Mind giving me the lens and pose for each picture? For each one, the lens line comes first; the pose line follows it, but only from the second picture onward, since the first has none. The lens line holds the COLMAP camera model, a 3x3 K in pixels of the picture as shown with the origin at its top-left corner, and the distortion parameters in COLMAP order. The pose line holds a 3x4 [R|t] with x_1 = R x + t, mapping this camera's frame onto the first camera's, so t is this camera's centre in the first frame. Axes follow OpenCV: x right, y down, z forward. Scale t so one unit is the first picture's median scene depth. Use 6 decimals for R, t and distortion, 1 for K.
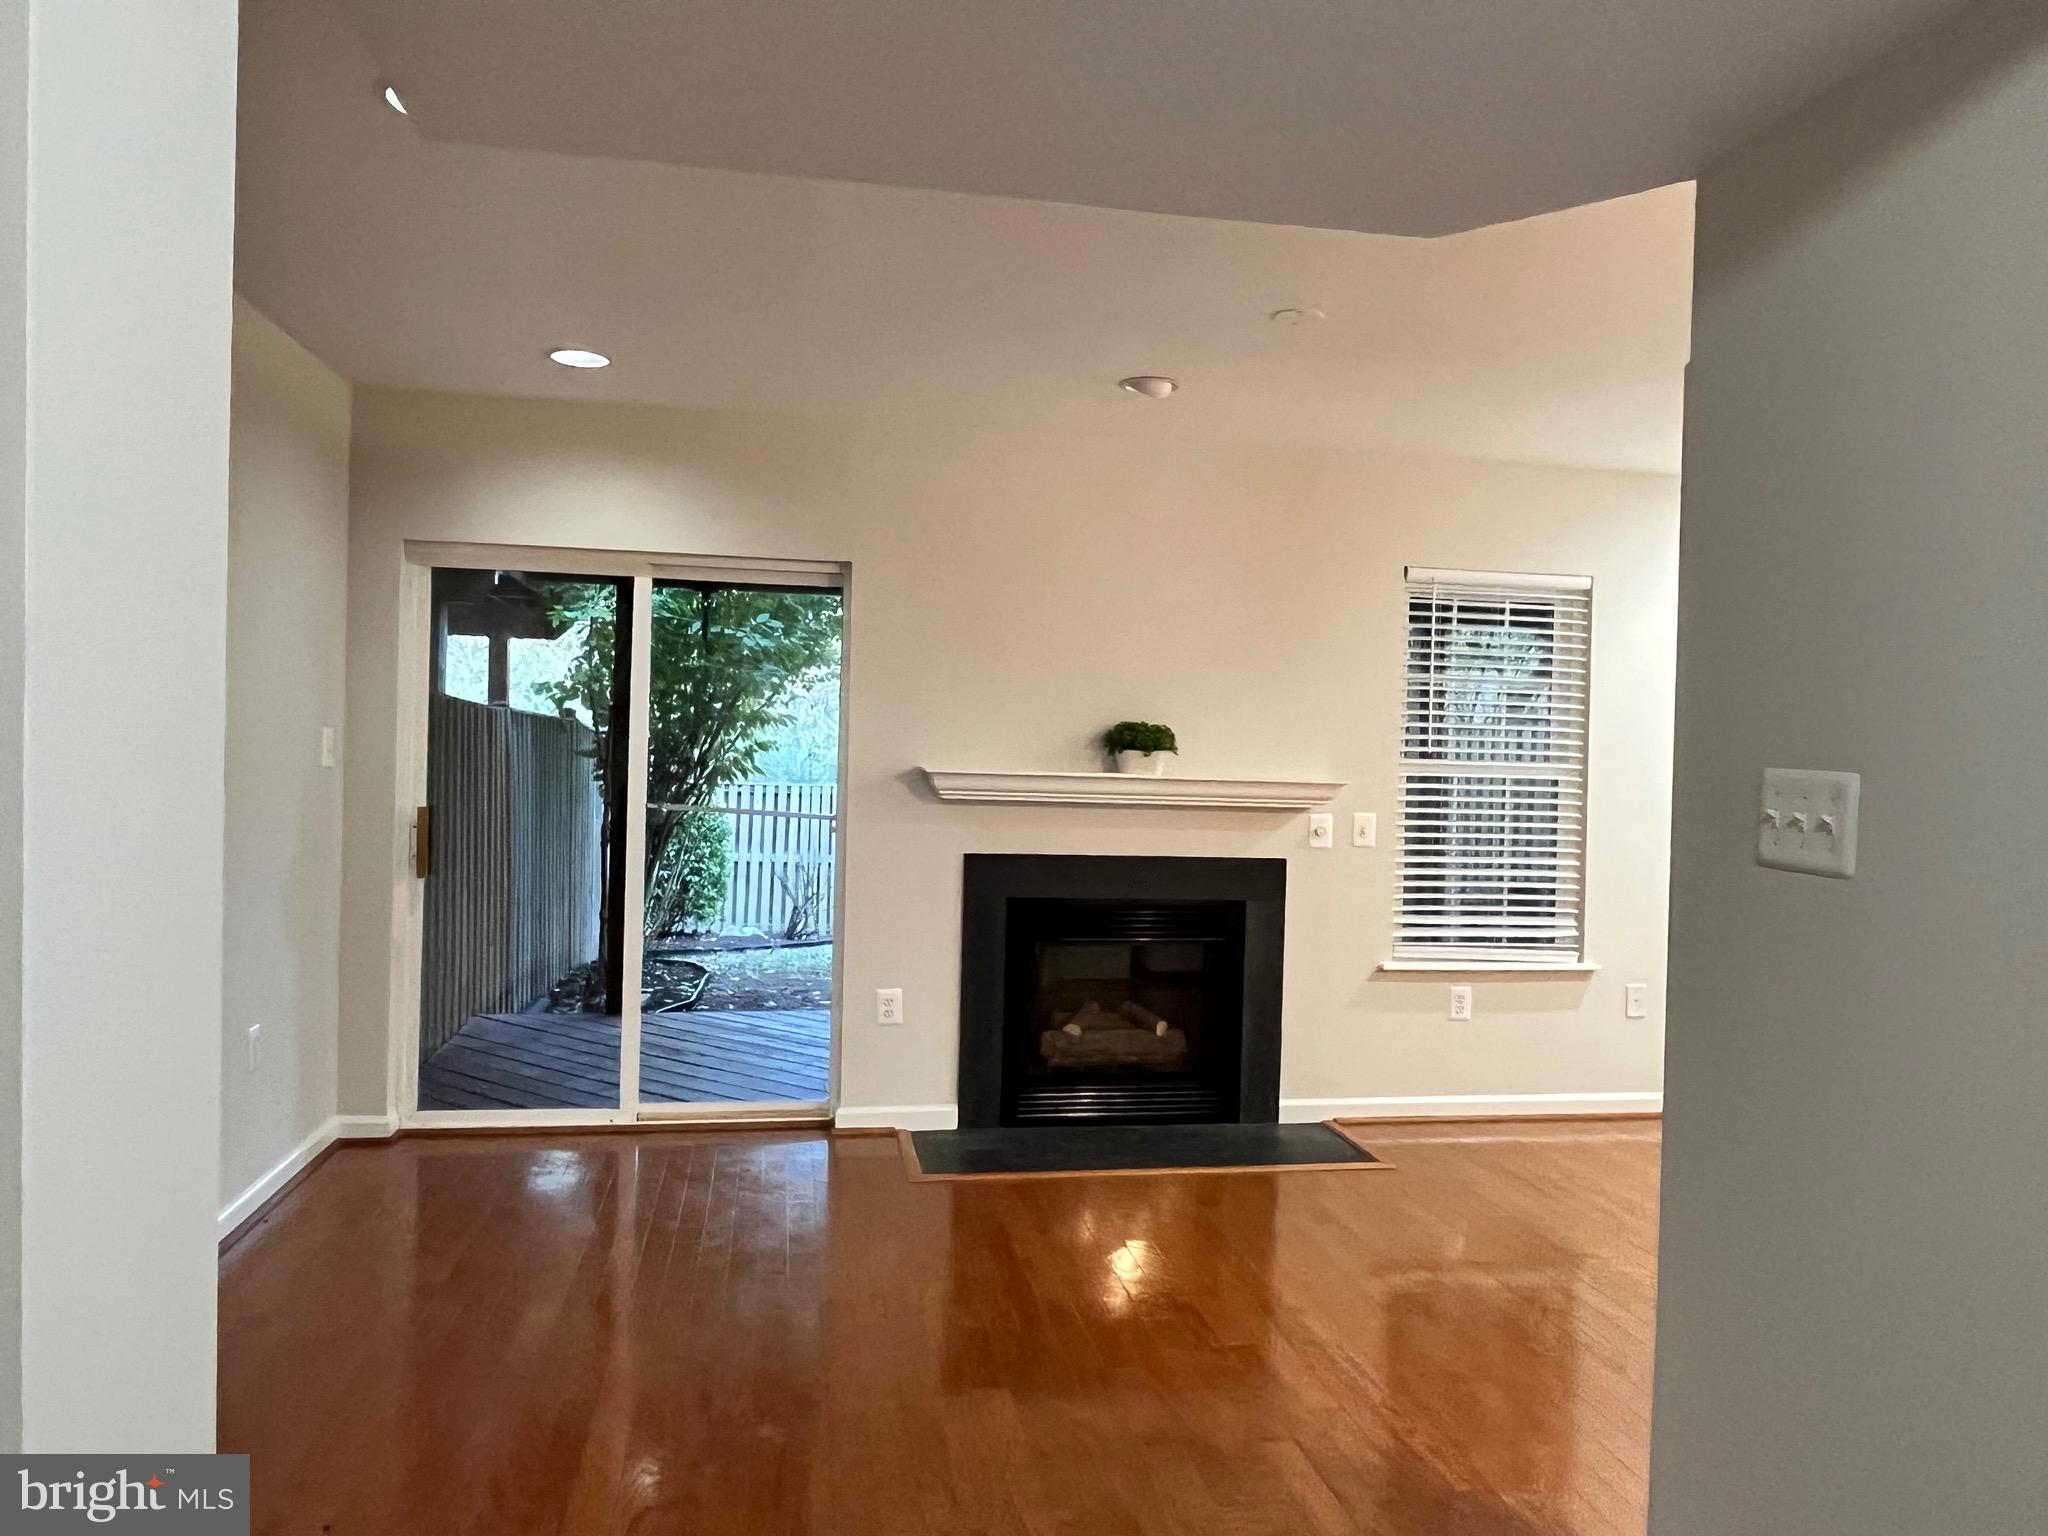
lens RADIAL K [[1361.9, 0, 1023.3], [0, 1361.9, 756.4], [0, 0, 1]] dist [0.002873, -0.009316]
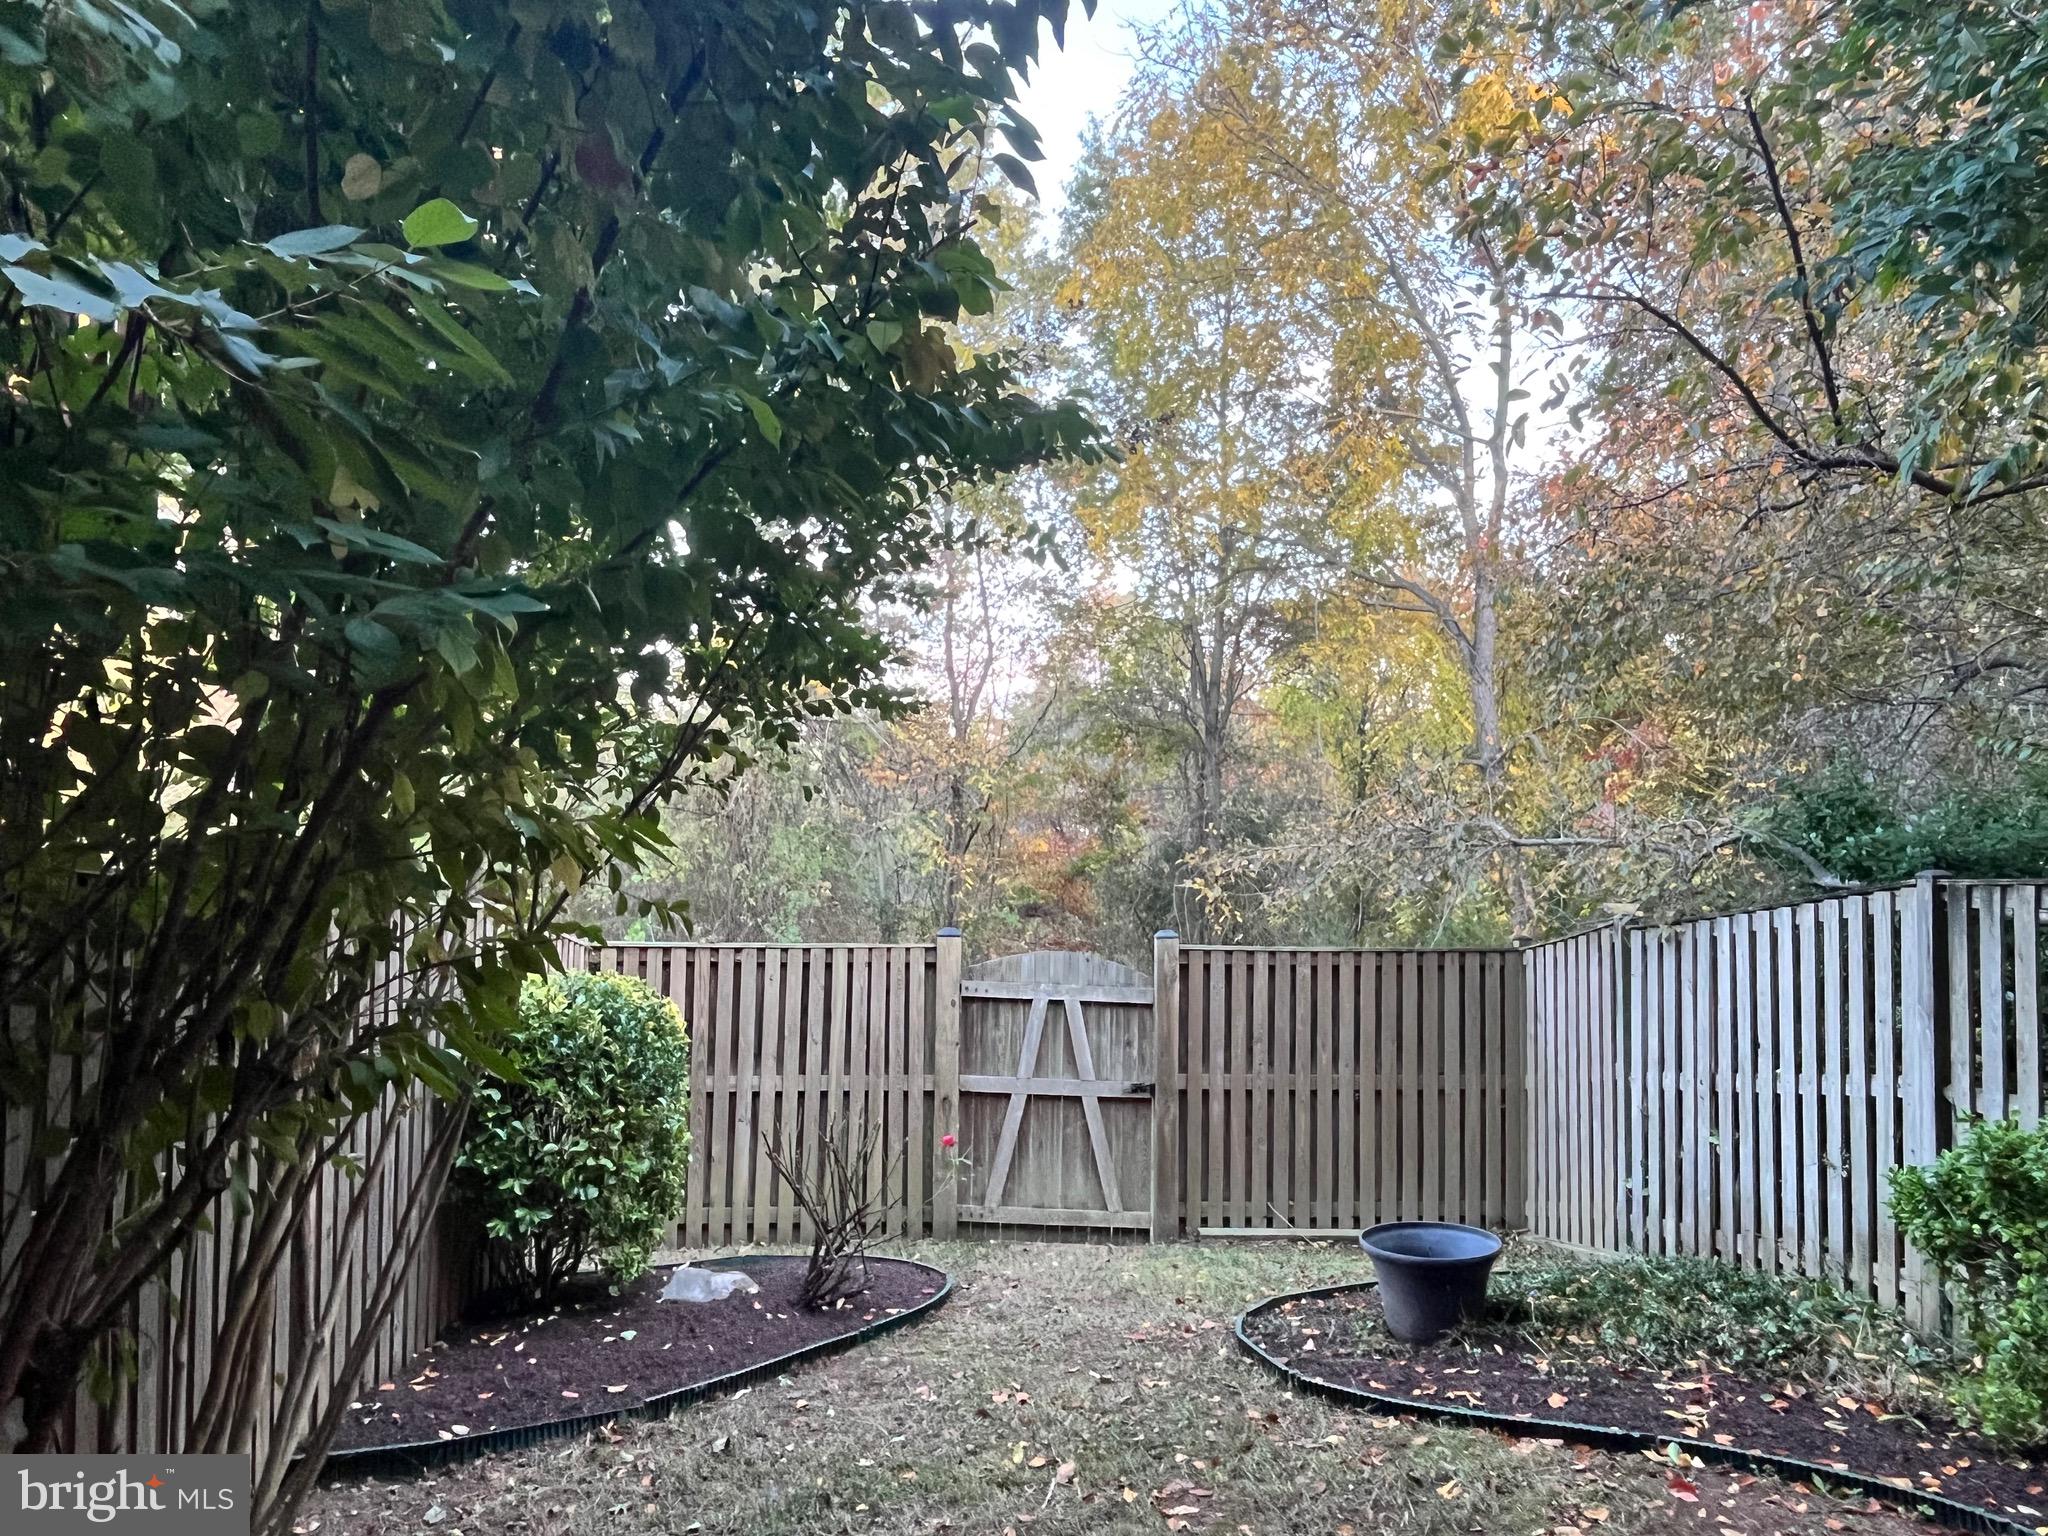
lens RADIAL K [[1361.9, 0, 1016.6], [0, 1361.9, 780.9], [0, 0, 1]] dist [0.002873, -0.009316]
pose [[0.996253, -0.023800, -0.083153, -0.155802], [0.019306, 0.998331, -0.054436, -0.042582], [0.084310, 0.052626, 0.995049, 1.410130]]
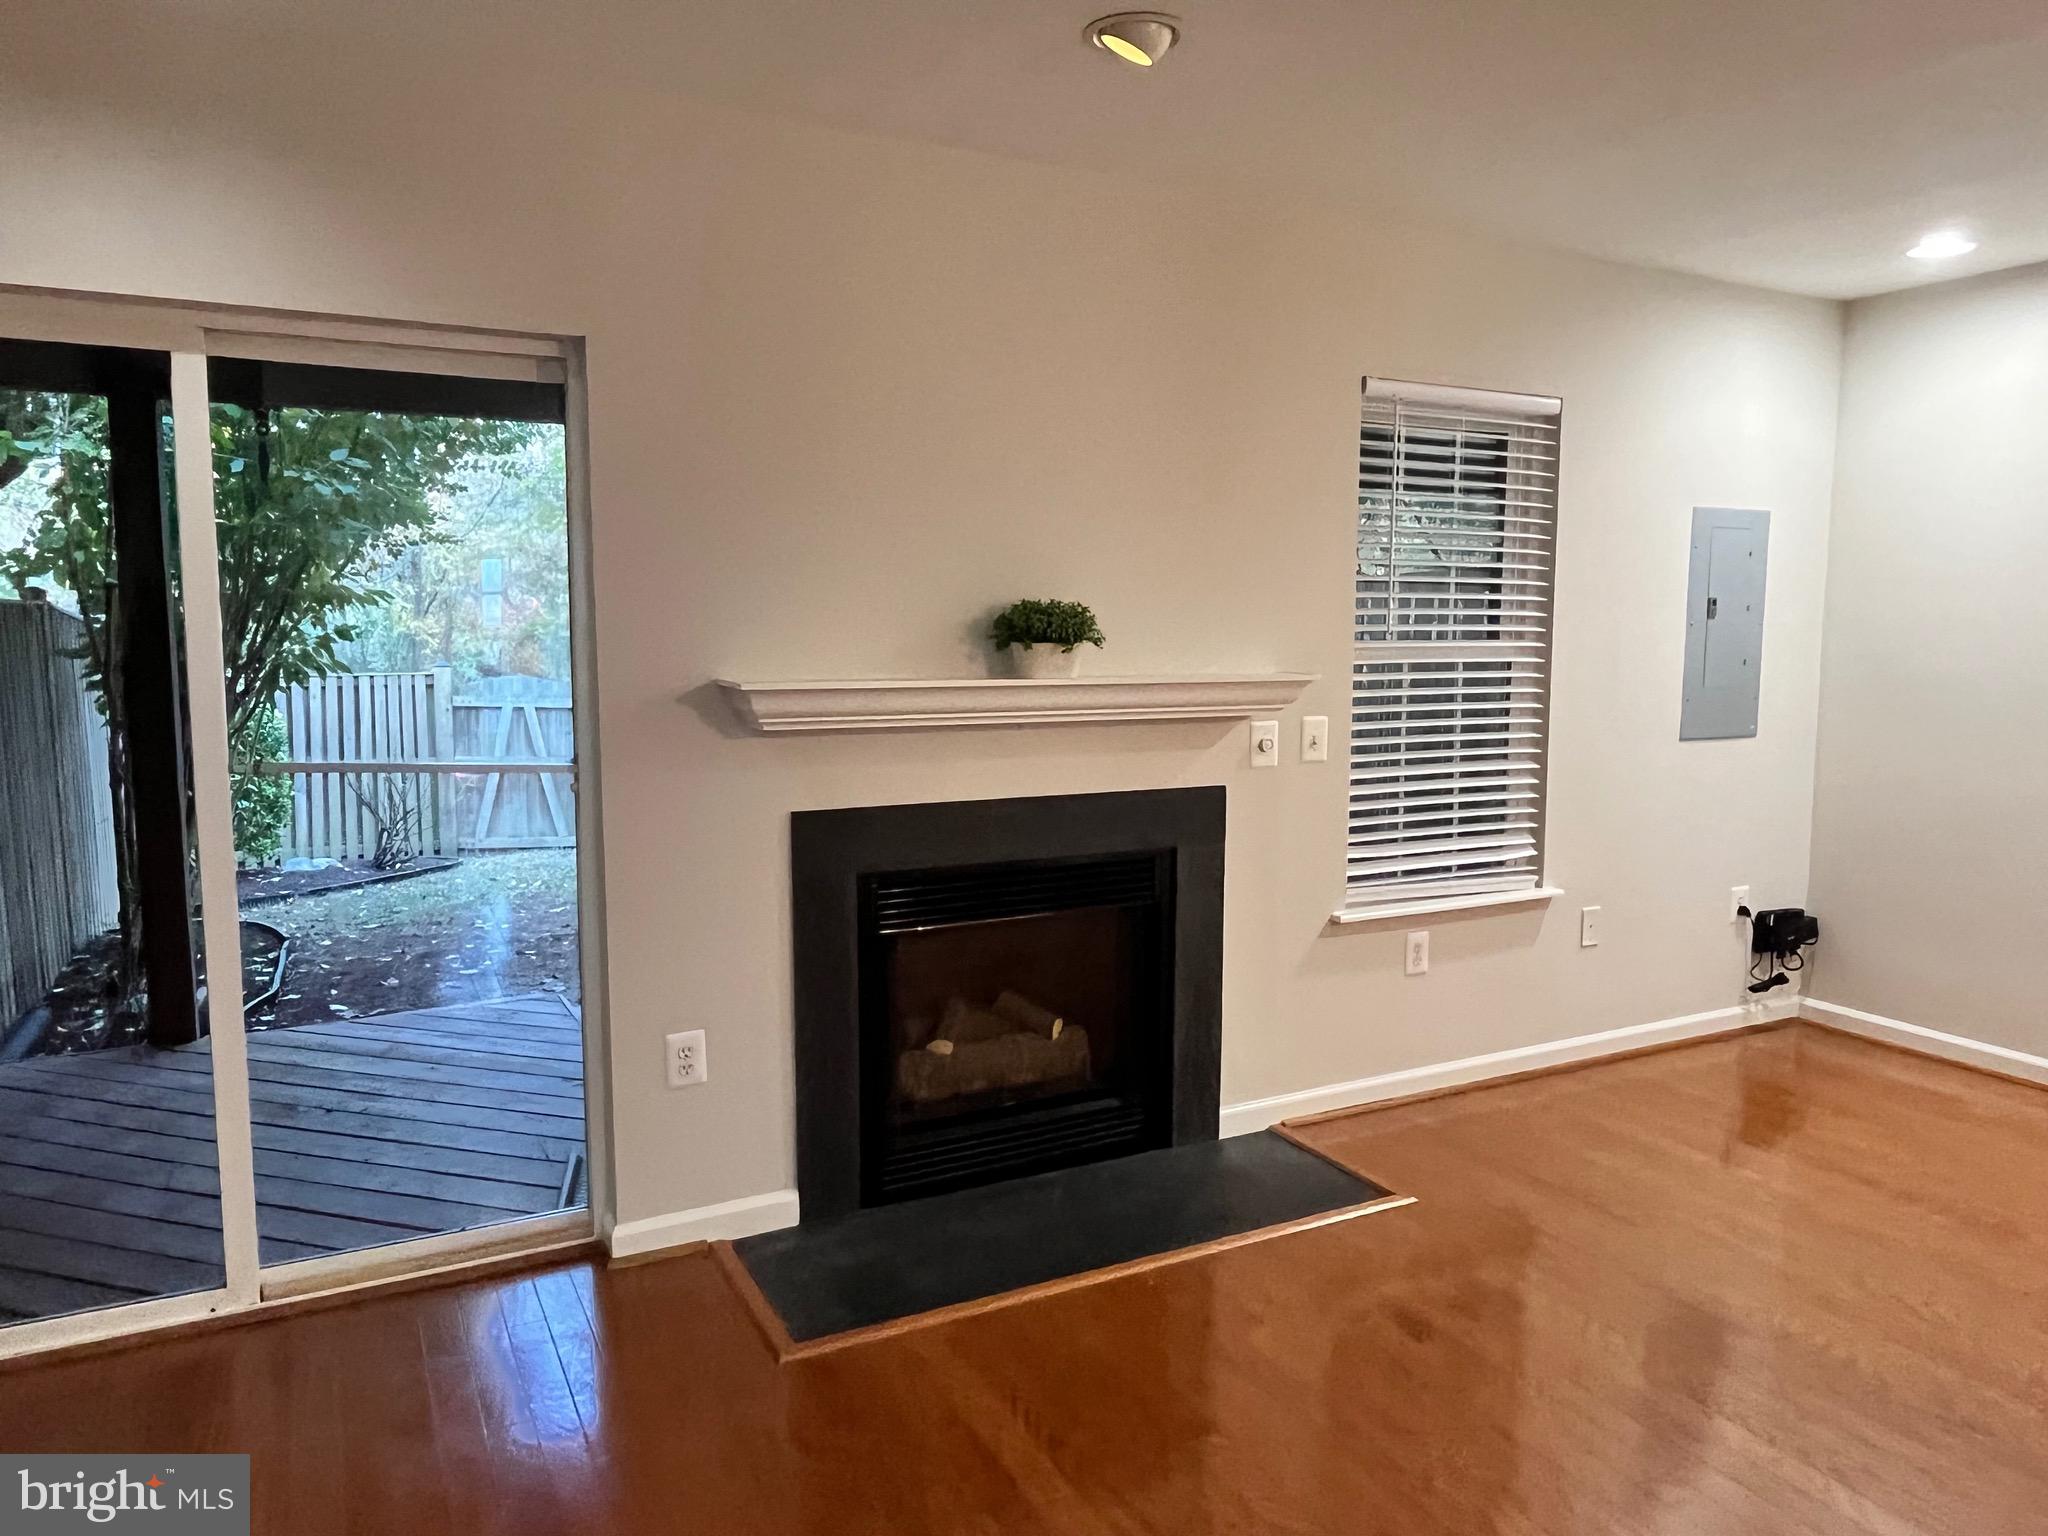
lens RADIAL K [[1361.9, 0, 1011.1], [0, 1361.9, 769.2], [0, 0, 1]] dist [0.002873, -0.009316]
pose [[0.954486, -0.057159, 0.292726, -0.122956], [0.024635, 0.993220, 0.113614, -0.018067], [-0.297235, -0.101231, 0.949423, 0.338206]]
